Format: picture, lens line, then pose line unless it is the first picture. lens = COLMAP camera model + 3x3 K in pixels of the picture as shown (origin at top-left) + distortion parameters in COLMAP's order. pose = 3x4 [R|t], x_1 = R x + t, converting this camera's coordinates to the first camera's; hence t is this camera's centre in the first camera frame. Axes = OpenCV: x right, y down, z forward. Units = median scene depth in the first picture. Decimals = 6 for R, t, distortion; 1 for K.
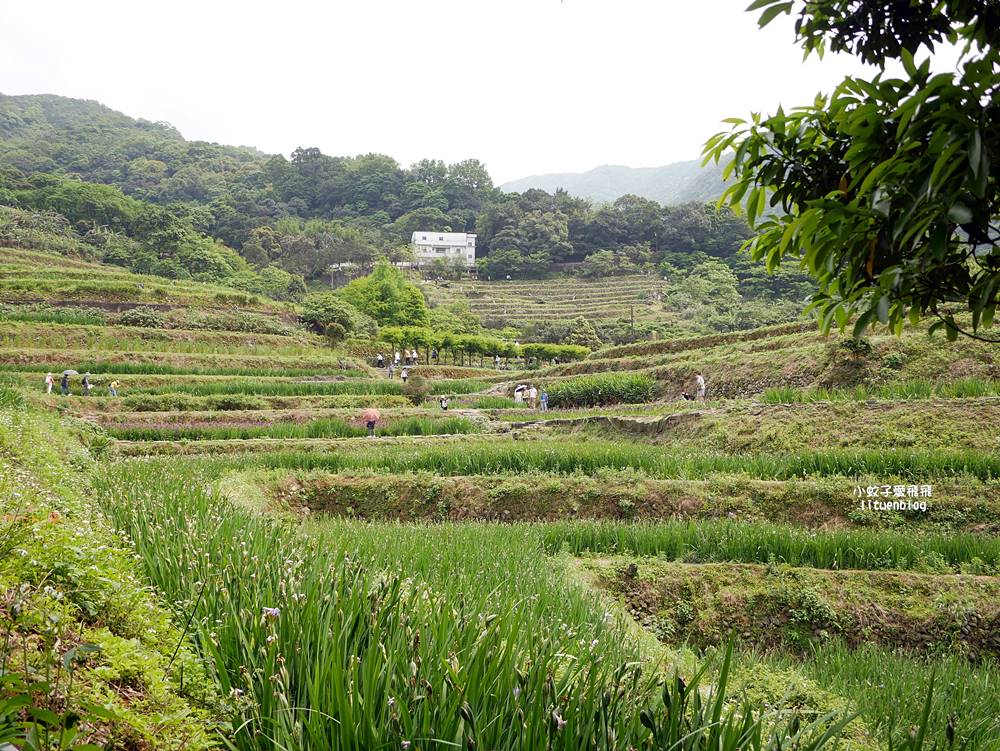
lens RADIAL K [[850.8, 0, 494.7], [0, 850.8, 371.6], [0, 0, 1]] dist [-0.041295, 0.020980]
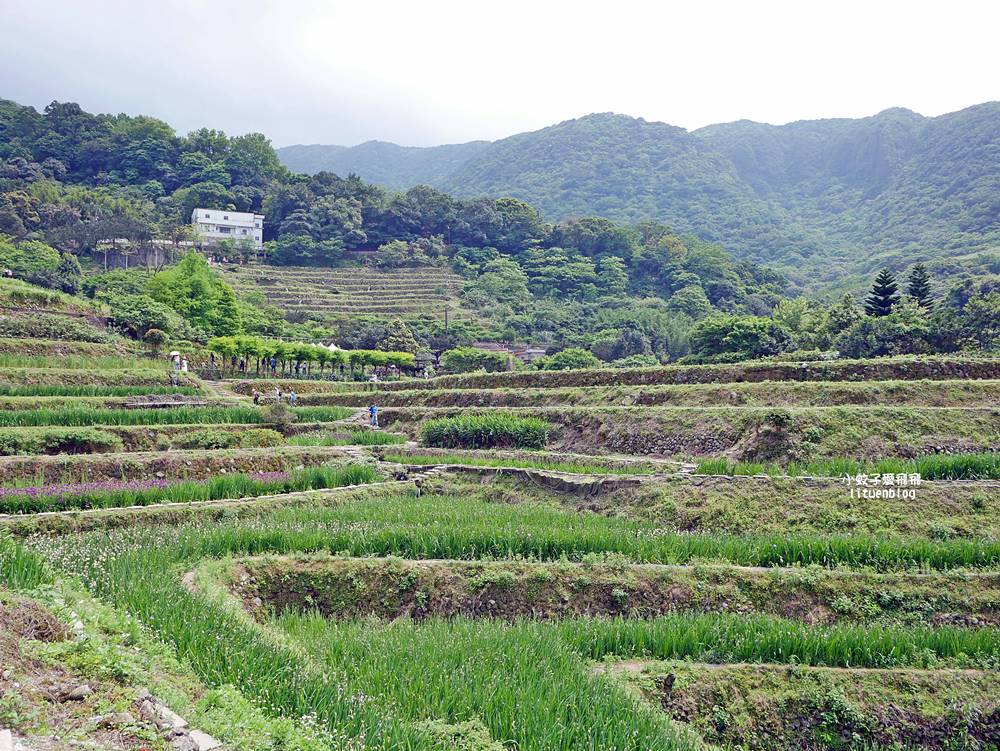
lens RADIAL K [[849.4, 0, 503.9], [0, 849.4, 370.3], [0, 0, 1]] dist [-0.041150, 0.020451]
pose [[0.957559, 0.018003, 0.287675, -0.036320], [-0.025613, 0.999414, 0.022710, -0.017451], [-0.287097, -0.029114, 0.957459, 0.009606]]
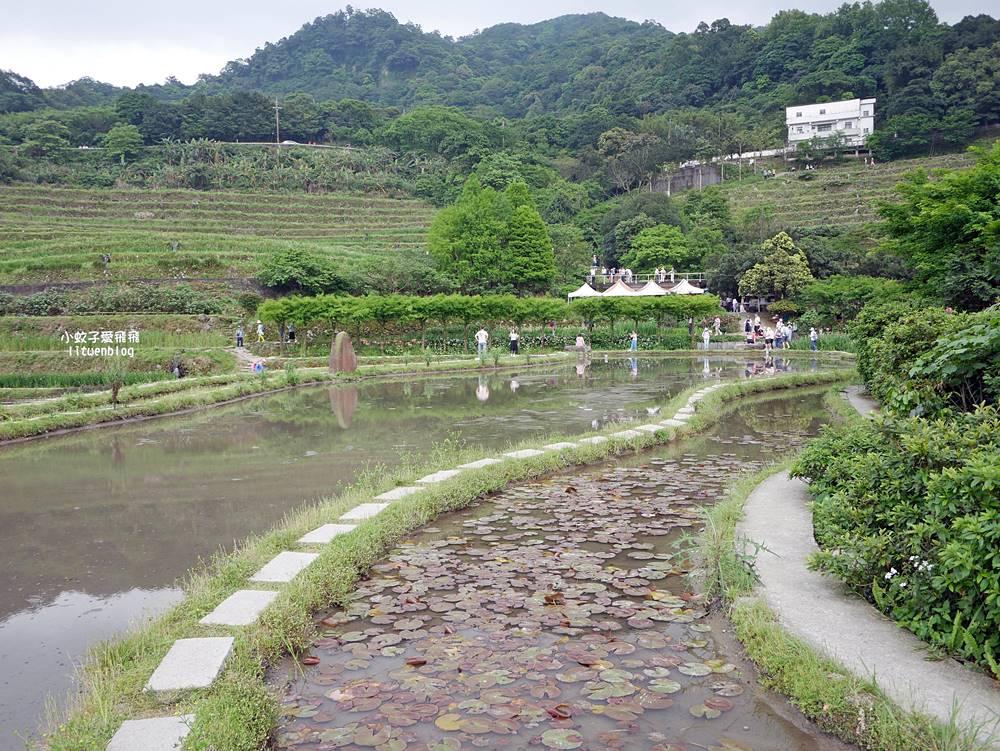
lens RADIAL K [[850.8, 0, 494.7], [0, 850.8, 371.6], [0, 0, 1]] dist [-0.041295, 0.020980]
pose [[0.791993, 0.029775, -0.609804, 0.178083], [0.046234, 0.993017, 0.108534, -0.024116], [0.608777, -0.114151, 0.785086, 0.225168]]
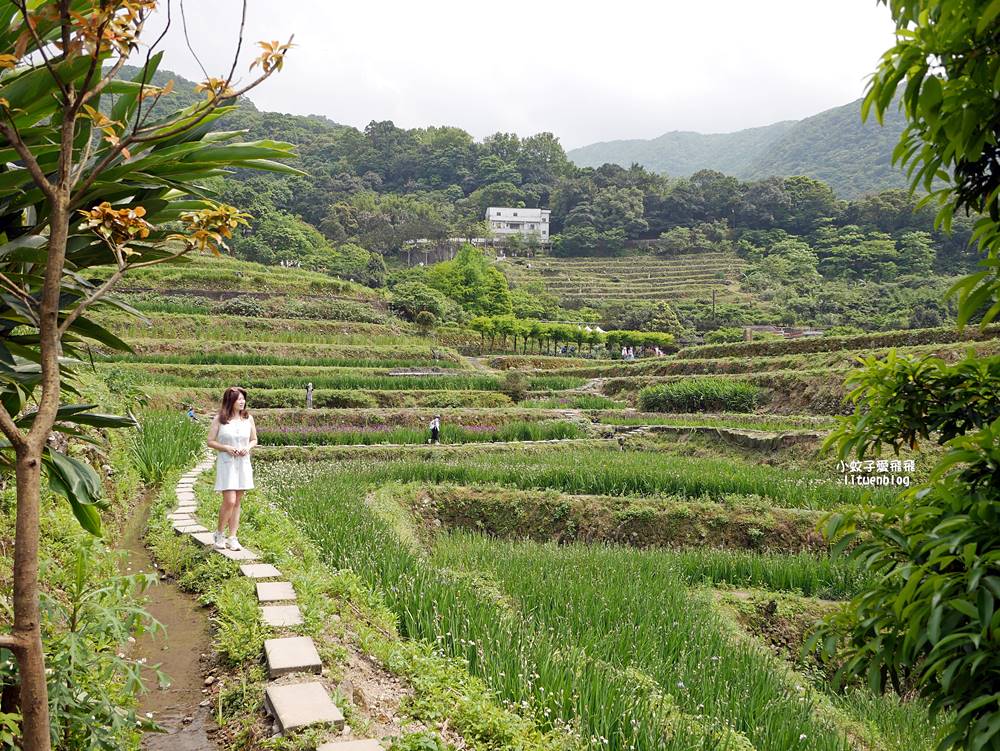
lens RADIAL K [[850.8, 0, 494.7], [0, 850.8, 371.6], [0, 0, 1]] dist [-0.041295, 0.020980]
pose [[0.997203, 0.016117, -0.072987, -0.011903], [-0.013340, 0.999174, 0.038377, -0.010153], [0.073545, -0.037296, 0.996594, -0.006507]]
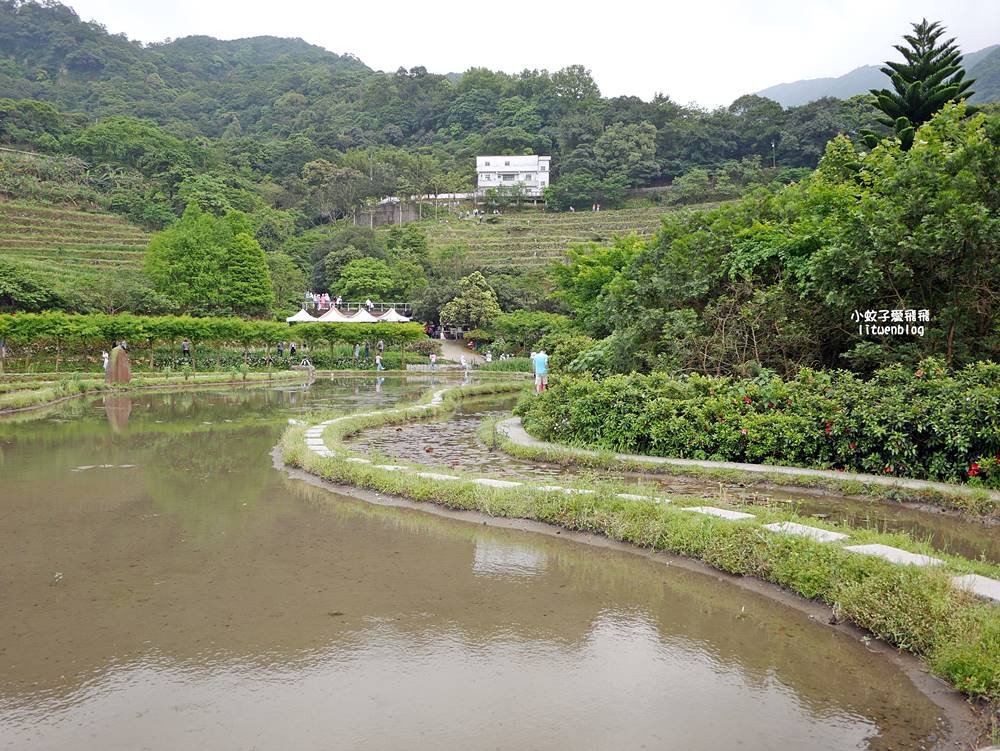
lens RADIAL K [[849.4, 0, 503.9], [0, 849.4, 370.3], [0, 0, 1]] dist [-0.041150, 0.020451]
pose [[0.958703, 0.021619, -0.283586, 0.186799], [0.003007, 0.996280, 0.086118, -0.025632], [0.284392, -0.083414, 0.955072, 0.188380]]
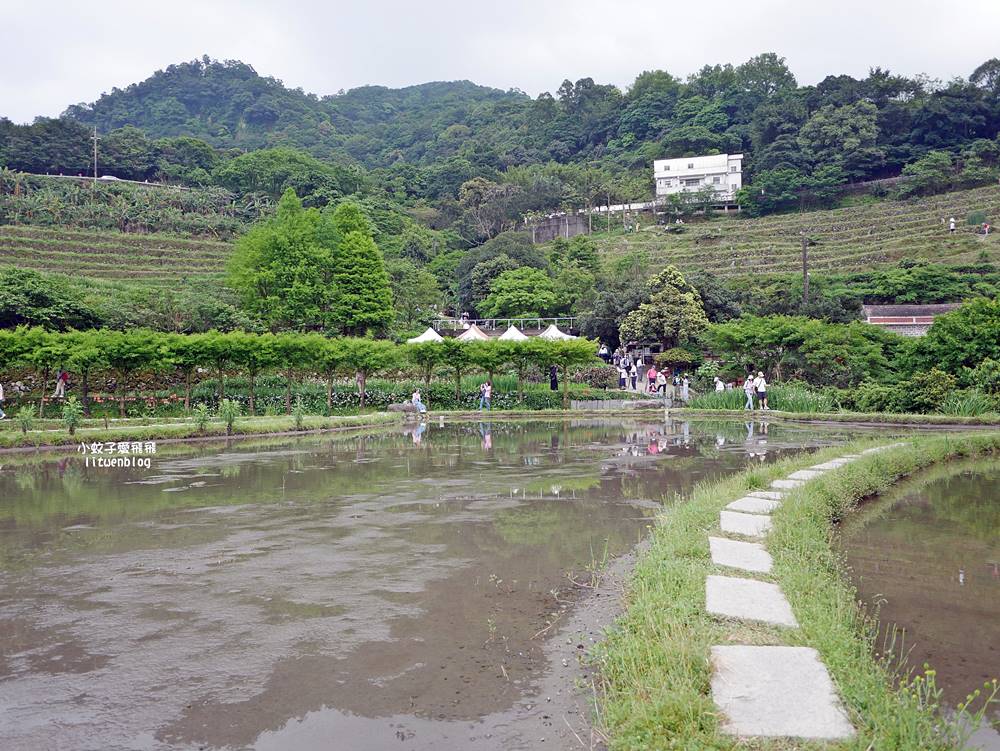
lens RADIAL K [[850.8, 0, 494.7], [0, 850.8, 371.6], [0, 0, 1]] dist [-0.041295, 0.020980]
pose [[0.876453, -0.011772, -0.481344, 0.143054], [0.033928, 0.998726, 0.037352, -0.015383], [0.480291, -0.049068, 0.875736, 0.297354]]
